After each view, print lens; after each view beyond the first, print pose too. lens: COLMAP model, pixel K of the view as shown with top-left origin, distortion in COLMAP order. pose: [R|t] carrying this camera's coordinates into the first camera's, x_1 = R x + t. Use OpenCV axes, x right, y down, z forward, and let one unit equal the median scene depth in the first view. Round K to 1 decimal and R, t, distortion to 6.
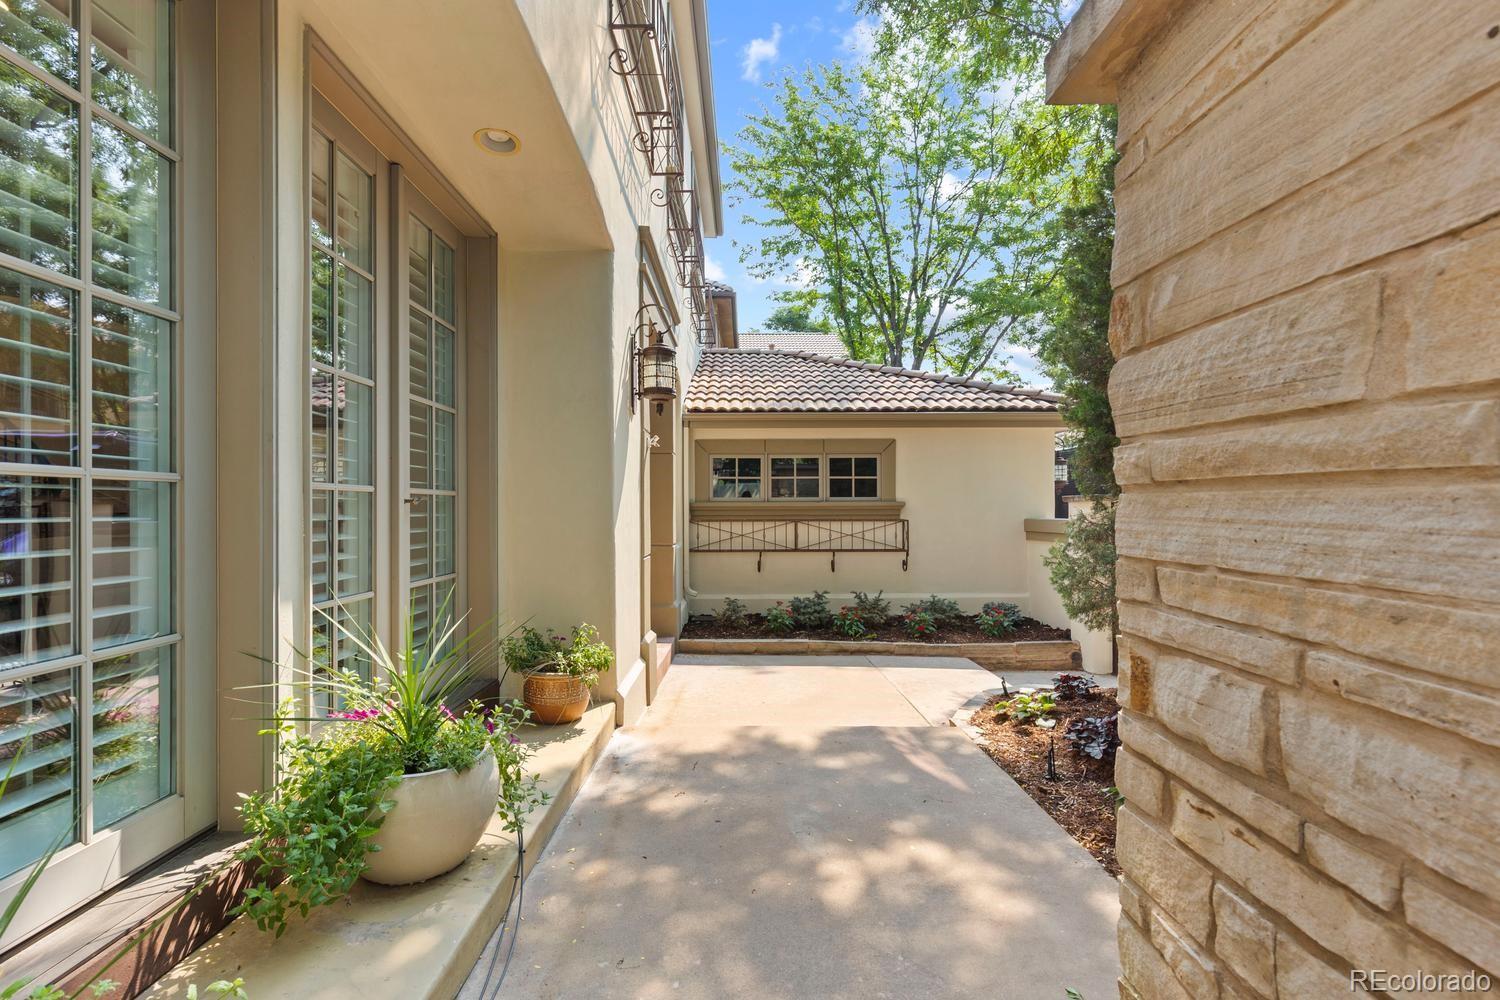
lens RADIAL K [[680.3, 0, 746.7], [0, 680.3, 502.5], [0, 0, 1]] dist [-0.001076, -0.000119]
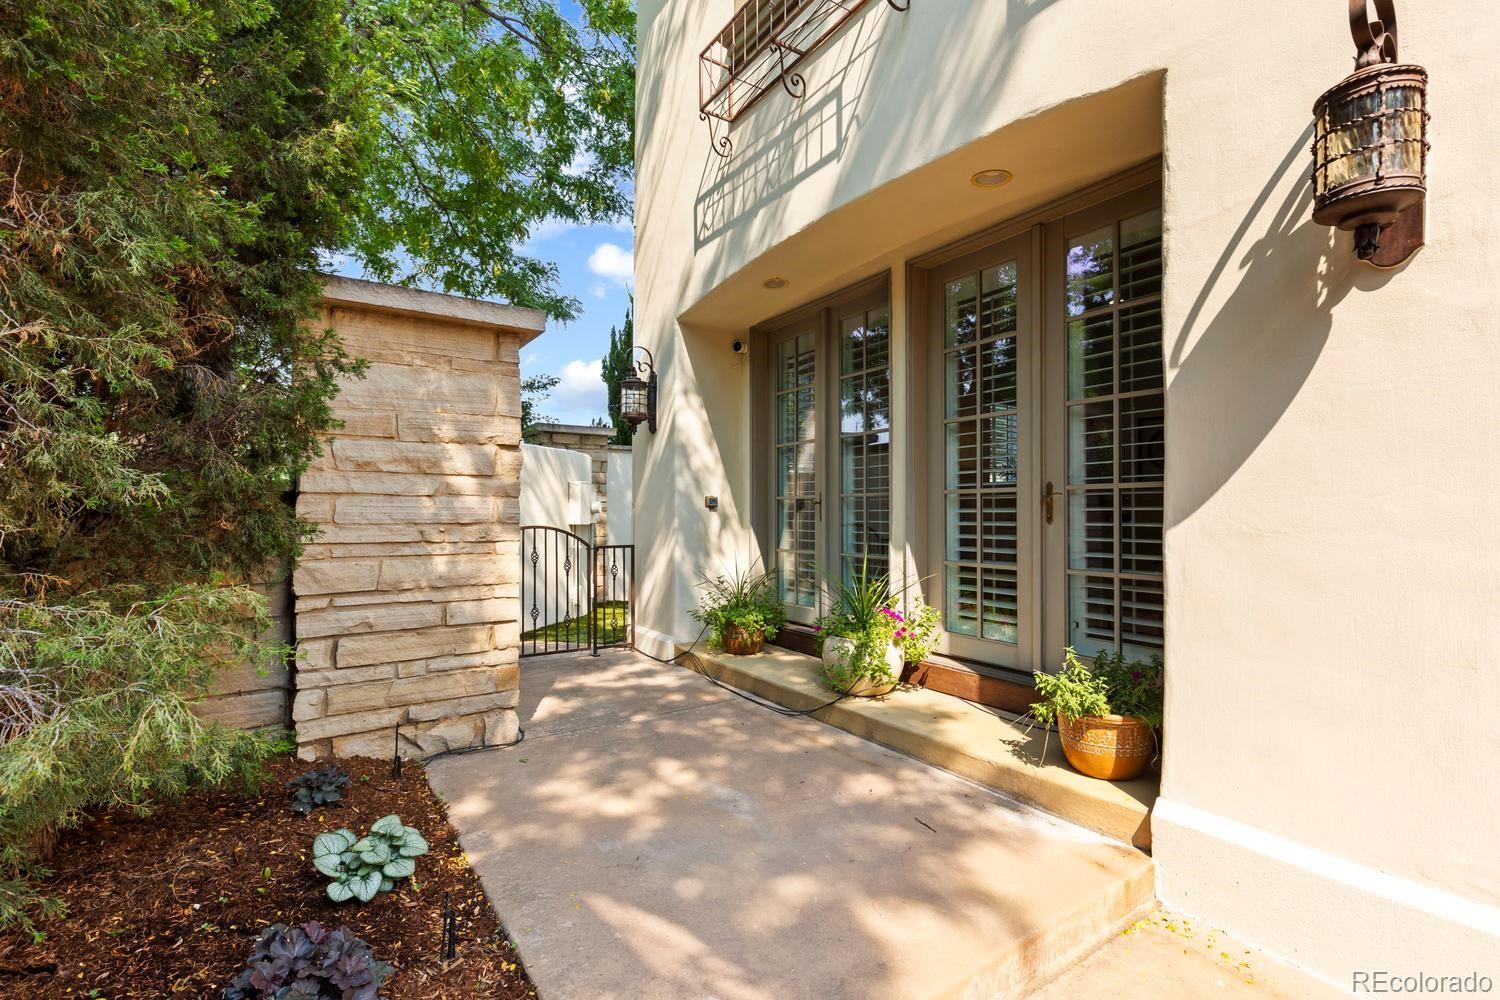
lens RADIAL K [[680.3, 0, 749.0], [0, 680.3, 511.1], [0, 0, 1]] dist [-0.001076, -0.000119]
pose [[-0.840245, -0.012648, -0.542059, 0.653322], [-0.007134, 0.999899, -0.012273, 0.044265], [0.542159, -0.006446, -0.840251, 1.923519]]
